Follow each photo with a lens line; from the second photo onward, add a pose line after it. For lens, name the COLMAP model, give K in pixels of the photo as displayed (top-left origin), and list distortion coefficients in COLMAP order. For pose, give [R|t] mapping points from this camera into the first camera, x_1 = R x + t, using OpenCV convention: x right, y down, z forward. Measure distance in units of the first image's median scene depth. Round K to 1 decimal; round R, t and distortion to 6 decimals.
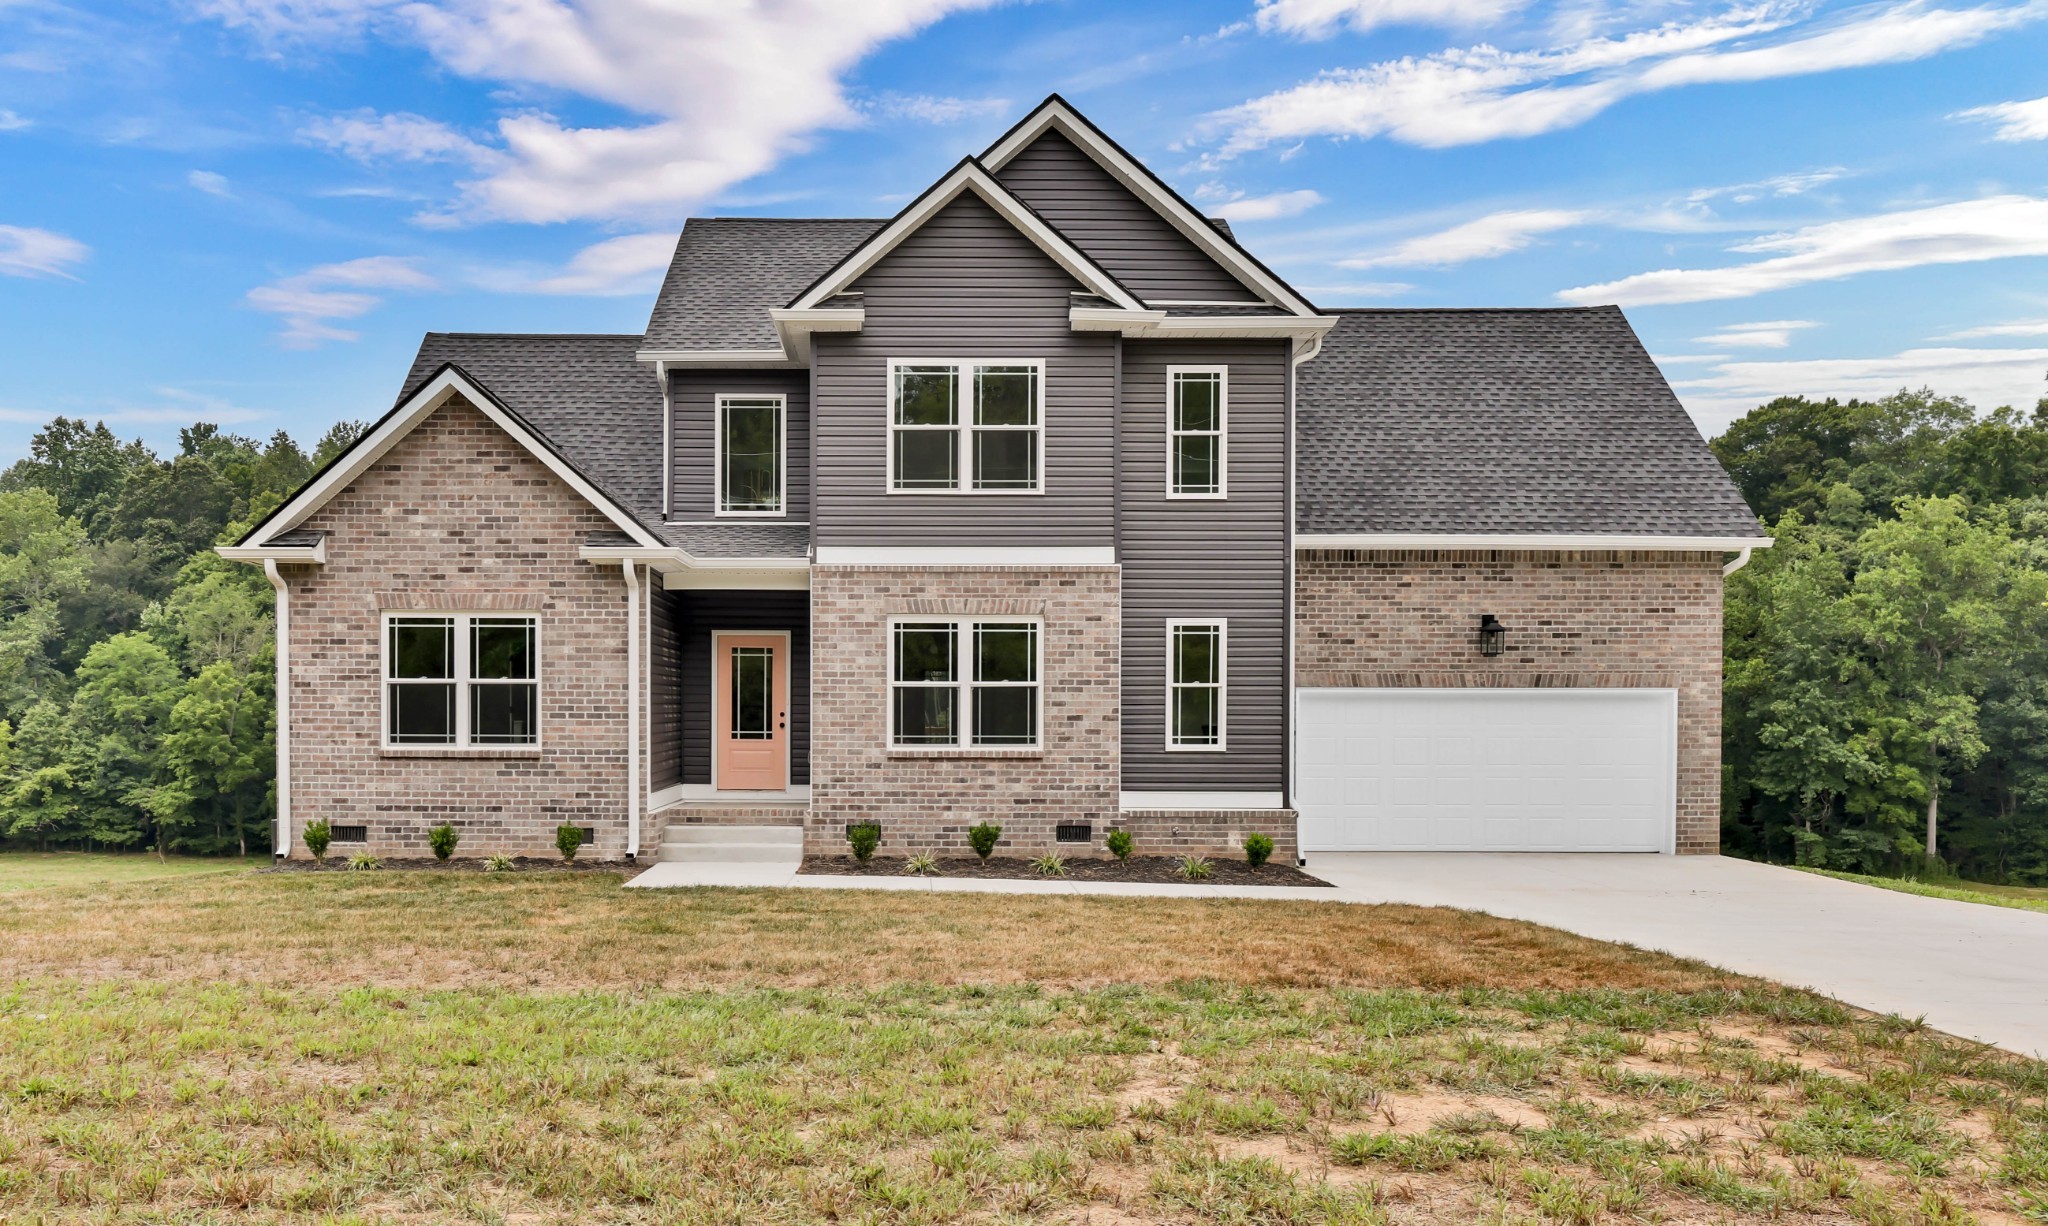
lens RADIAL K [[1501.5, 0, 943.7], [0, 1501.5, 777.3], [0, 0, 1]] dist [0.003973, -0.000946]
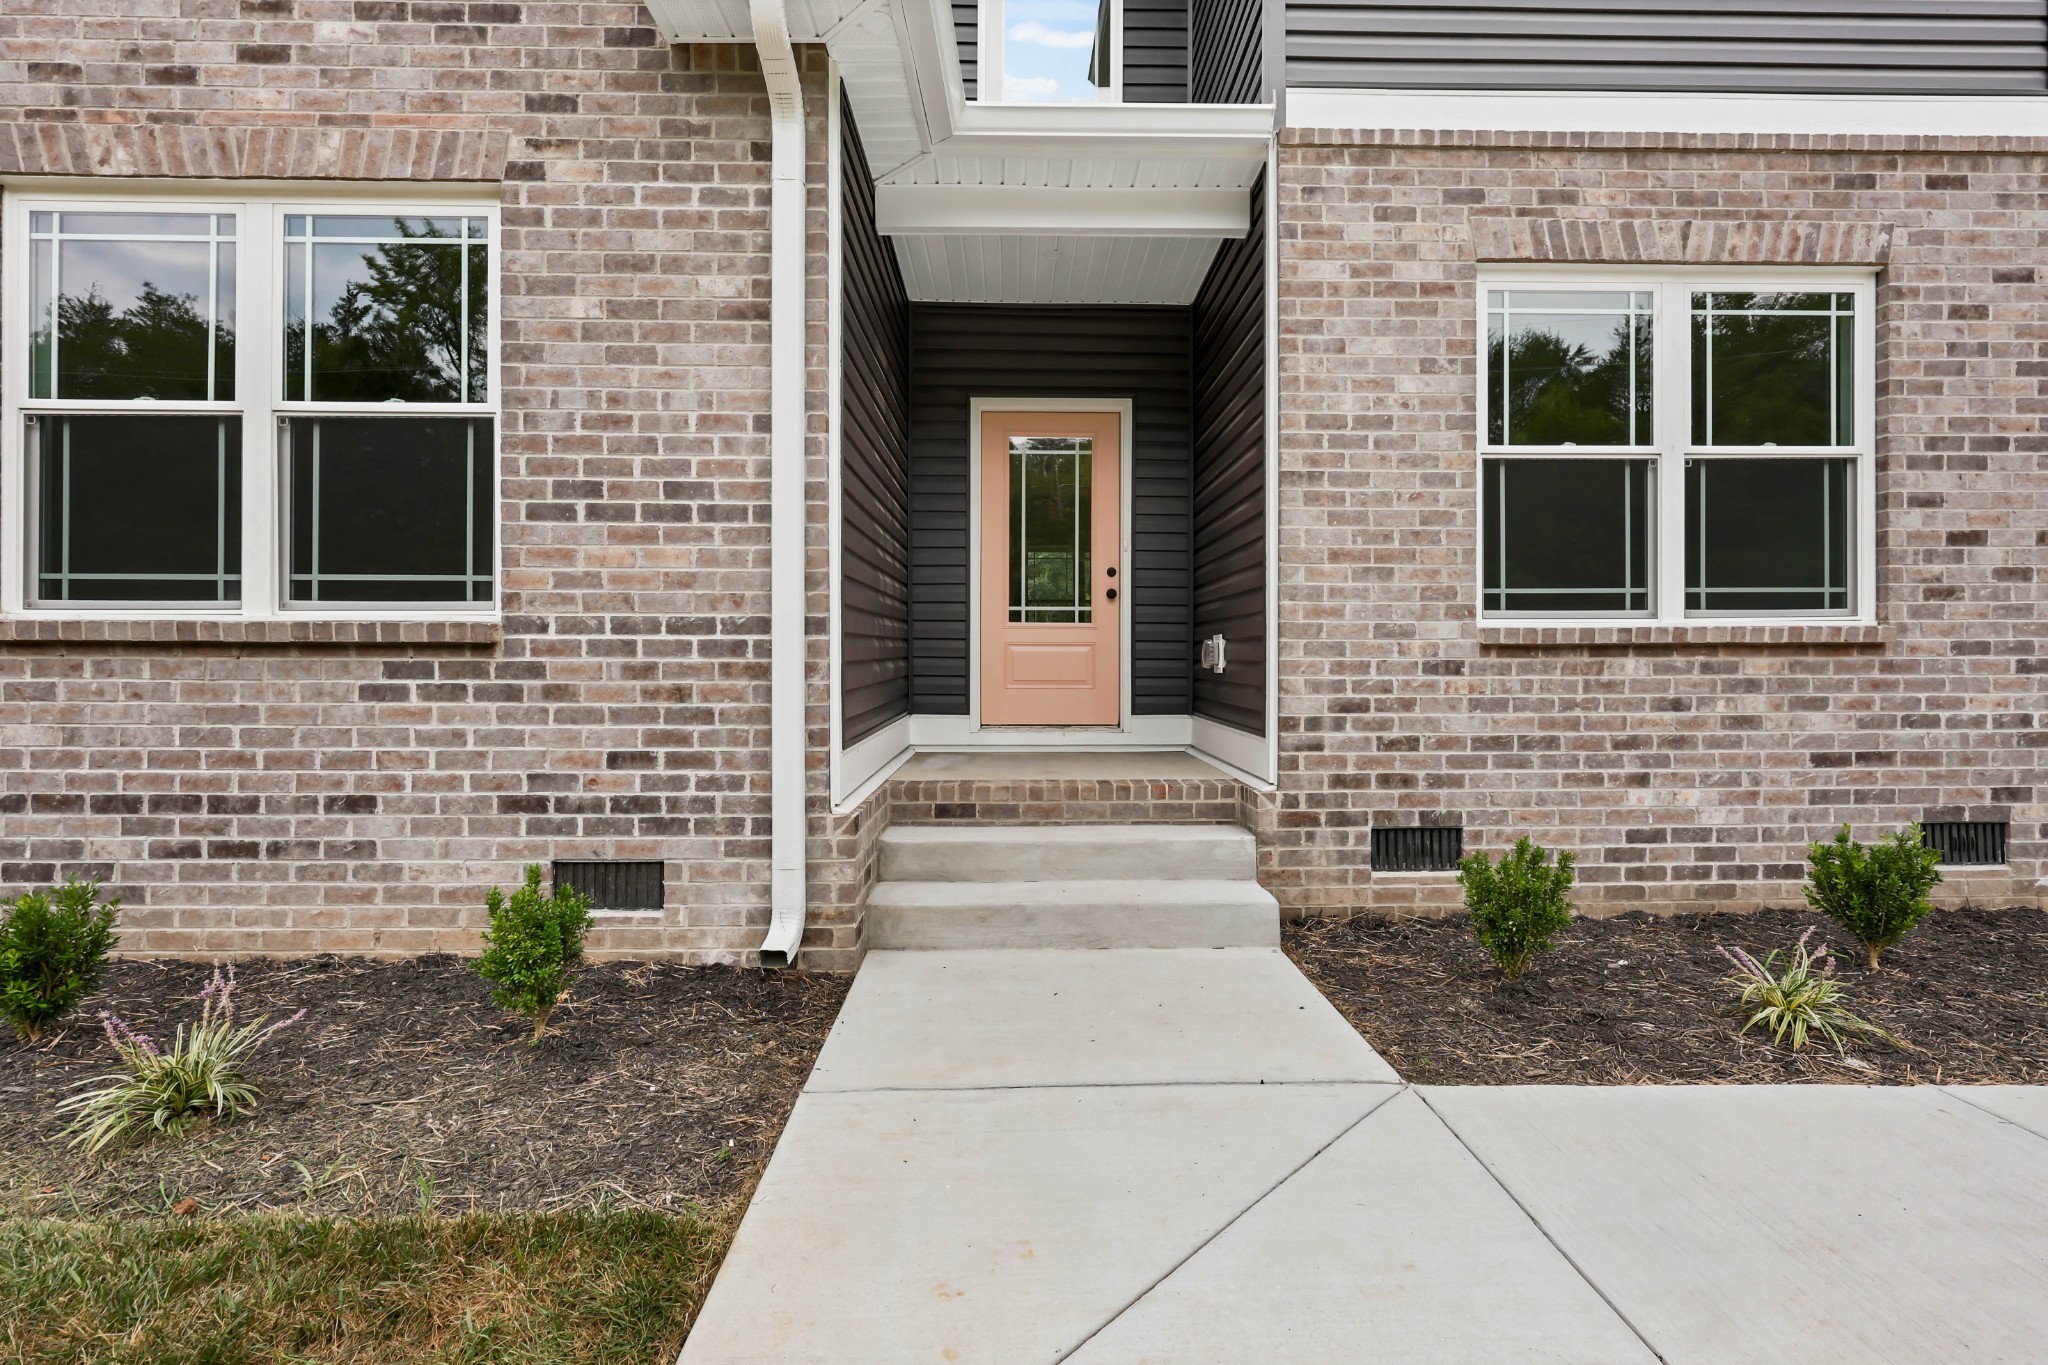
lens RADIAL K [[949.1, 0, 1046.1], [0, 949.1, 671.5], [0, 0, 1]] dist [-0.000953, 0.001437]
pose [[0.999938, -0.005618, 0.009568, -0.147714], [0.005897, 0.999553, -0.029301, -0.000353], [-0.009400, 0.029355, 0.999525, 0.767437]]
